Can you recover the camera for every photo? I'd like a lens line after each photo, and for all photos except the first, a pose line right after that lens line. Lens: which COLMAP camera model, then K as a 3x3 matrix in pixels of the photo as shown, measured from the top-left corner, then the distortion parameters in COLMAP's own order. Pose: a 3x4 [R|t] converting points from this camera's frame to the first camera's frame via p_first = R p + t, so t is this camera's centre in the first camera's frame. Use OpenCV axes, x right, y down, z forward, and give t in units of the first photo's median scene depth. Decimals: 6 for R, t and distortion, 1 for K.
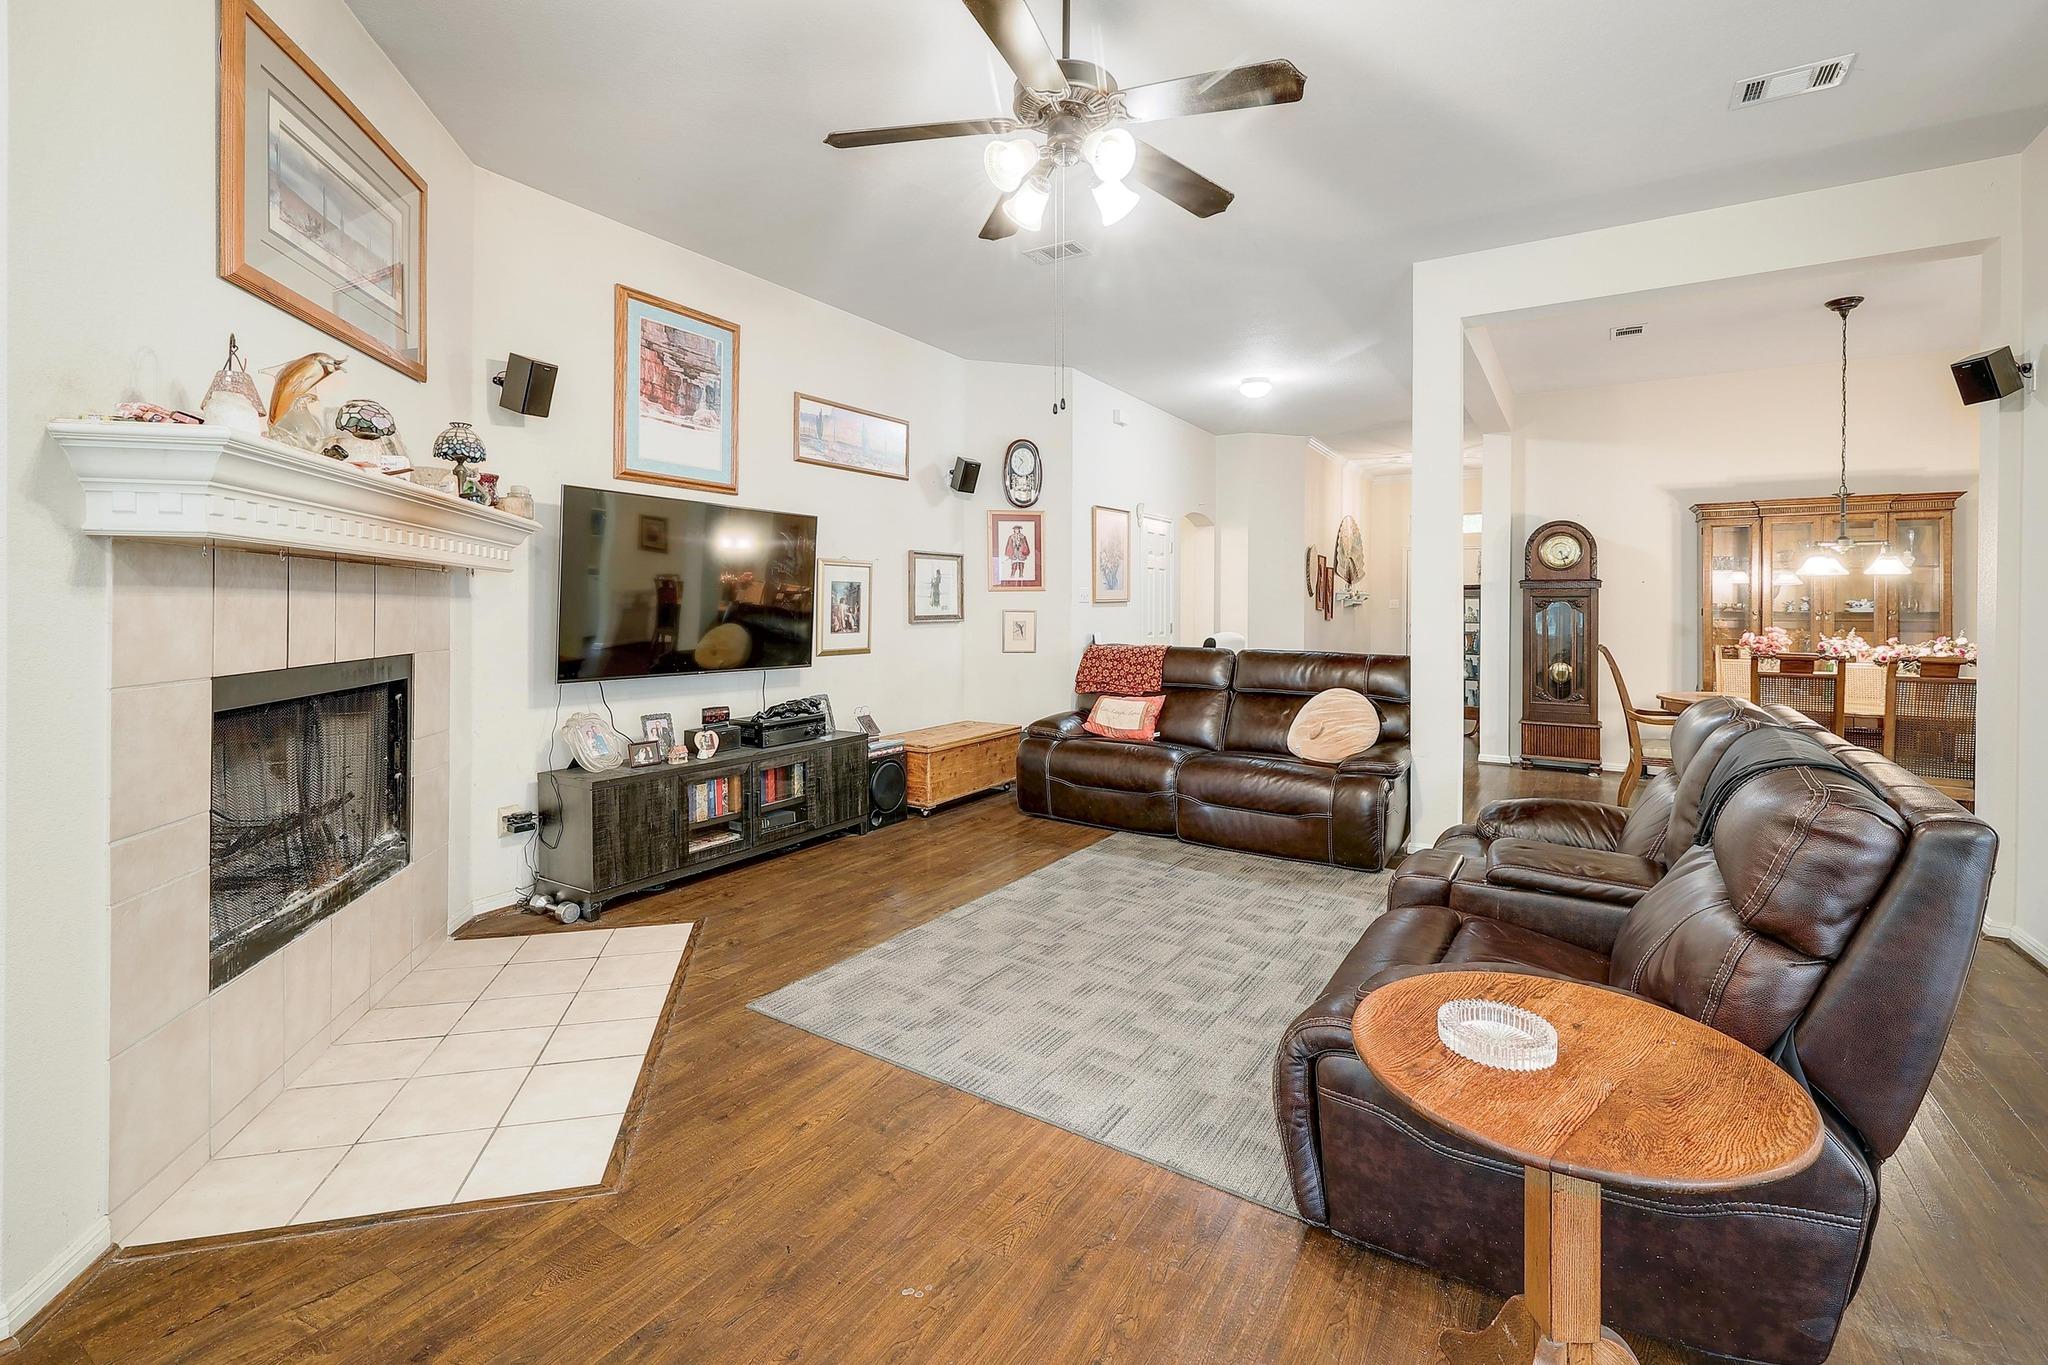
lens RADIAL K [[900.6, 0, 1024.3], [0, 900.6, 608.3], [0, 0, 1]] dist [-0.001598, 0.000280]
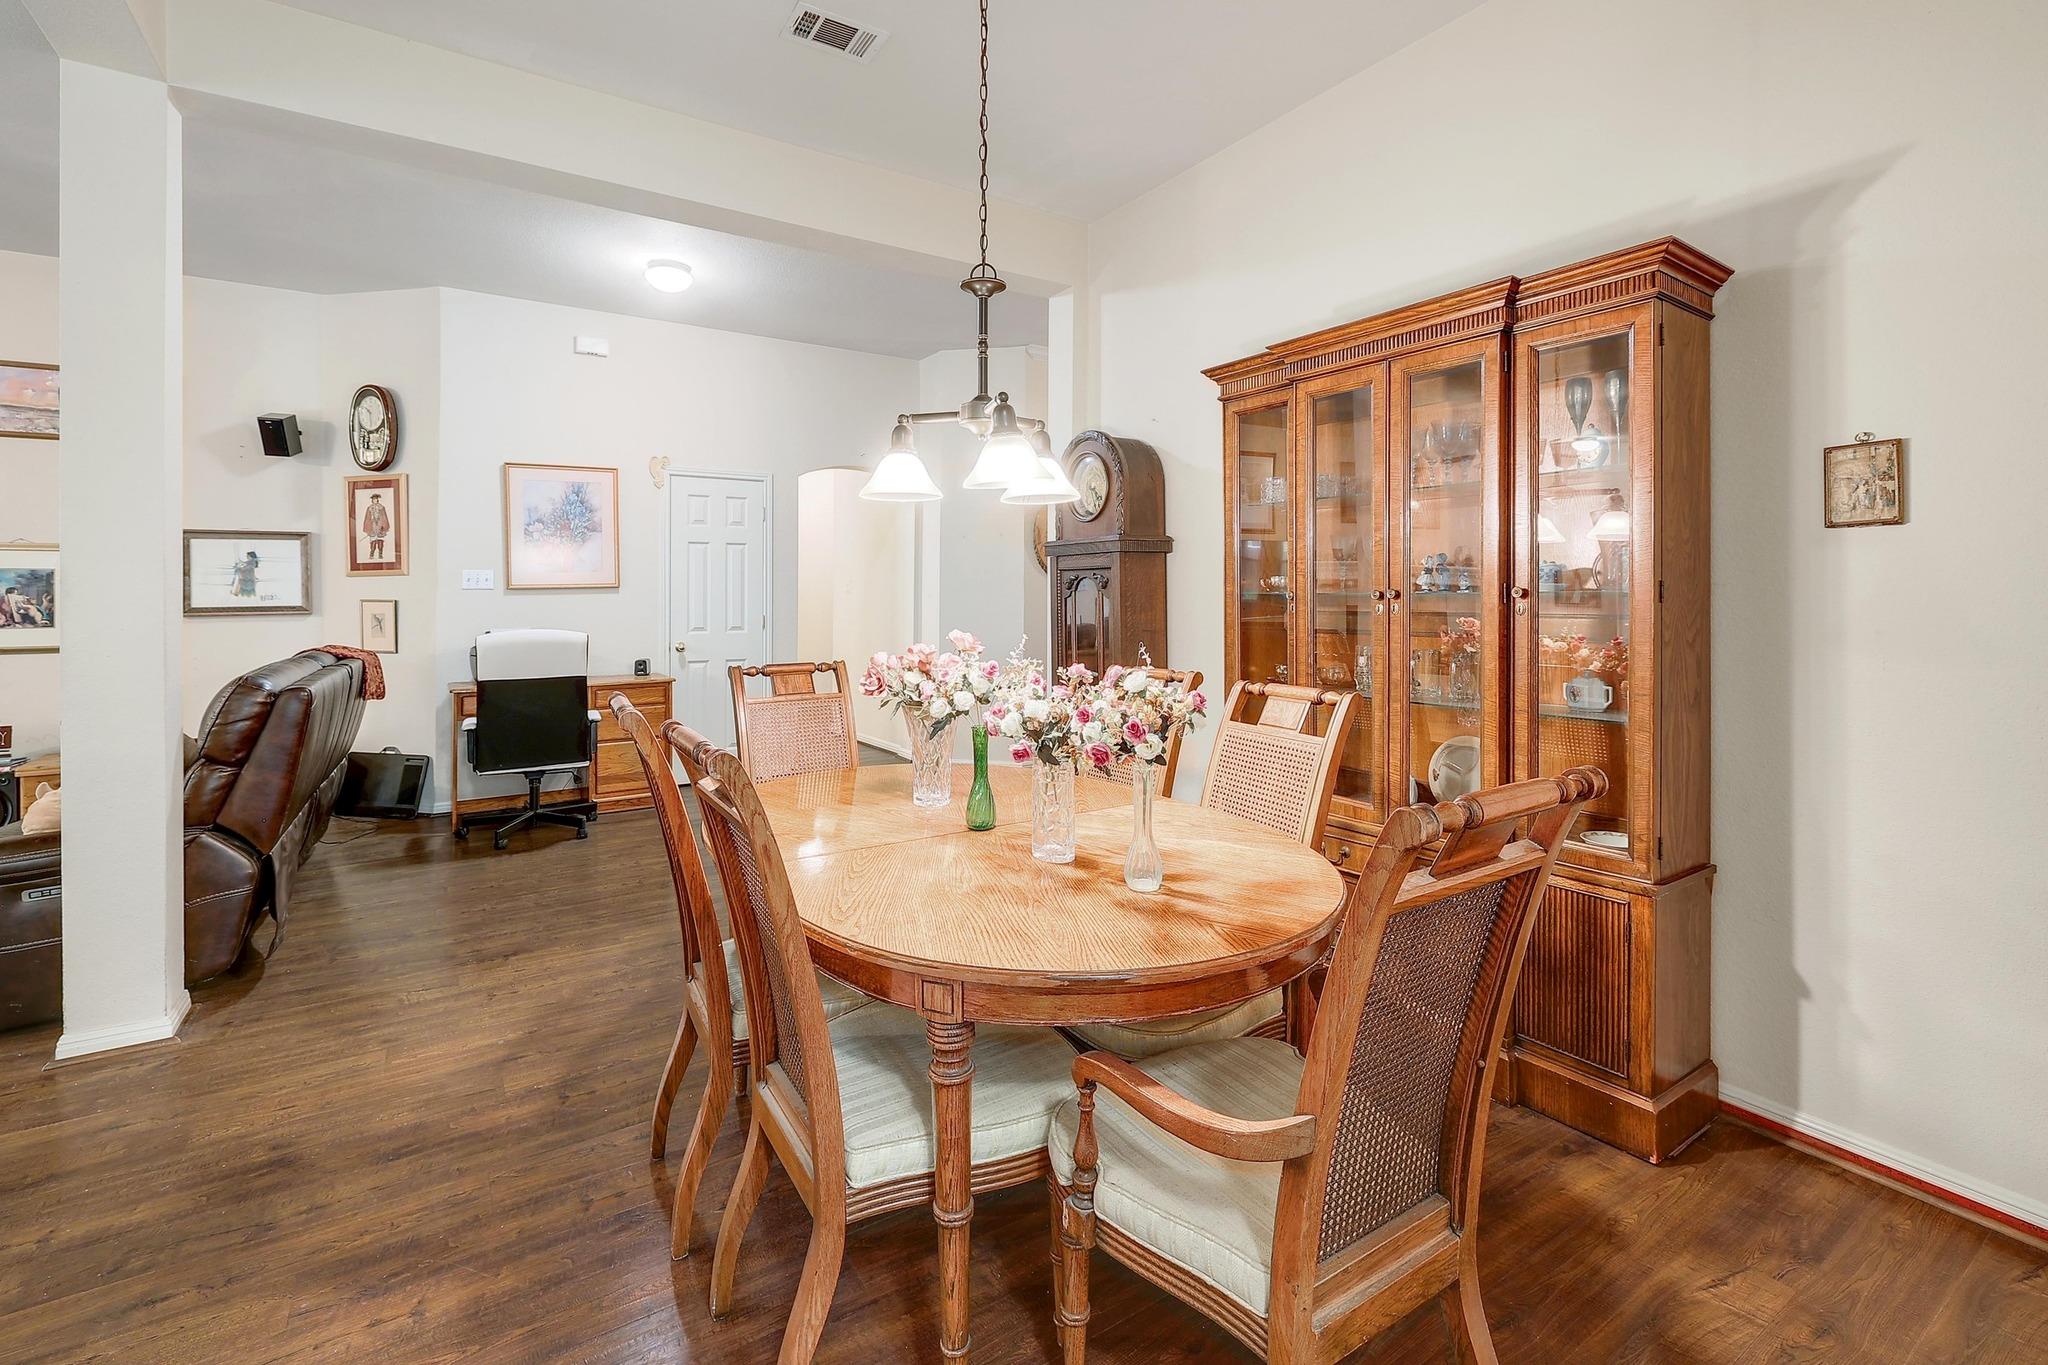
lens RADIAL K [[900.6, 0, 1024.2], [0, 900.6, 592.2], [0, 0, 1]] dist [-0.001598, 0.000280]
pose [[0.903794, -0.005030, -0.427938, 1.333673], [0.004983, 0.999987, -0.001229, -0.001539], [0.427939, -0.001022, 0.903807, 0.821223]]
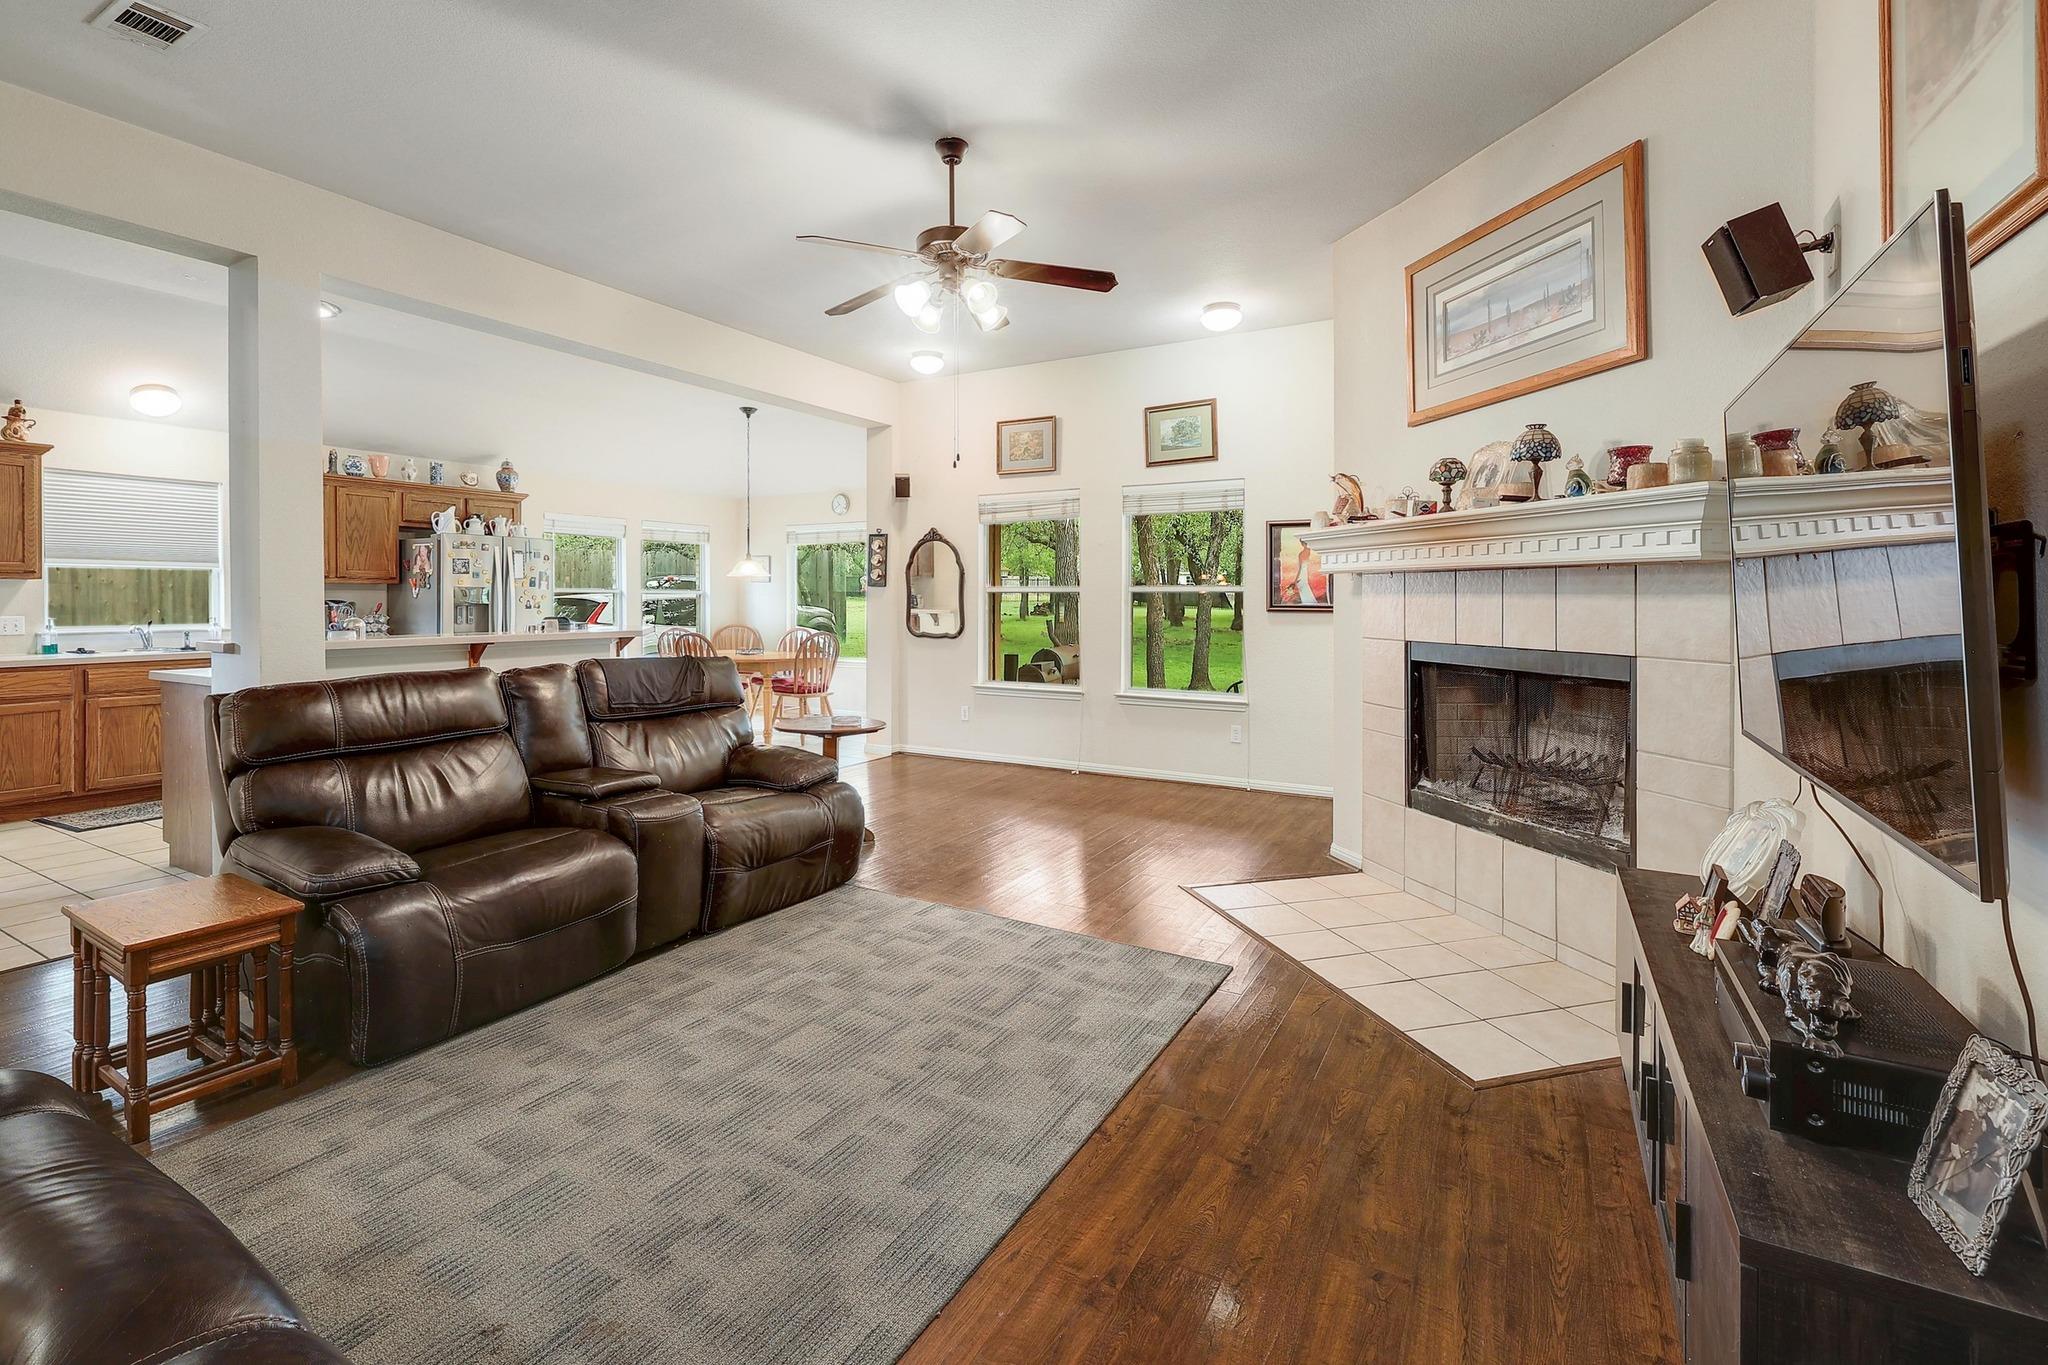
lens RADIAL K [[900.6, 0, 1008.8], [0, 900.6, 605.1], [0, 0, 1]] dist [-0.001598, 0.000280]
pose [[-0.999596, -0.007933, -0.027275, -0.001503], [-0.008167, 0.999931, 0.008490, -0.004087], [0.027206, 0.008709, -0.999592, 1.411674]]
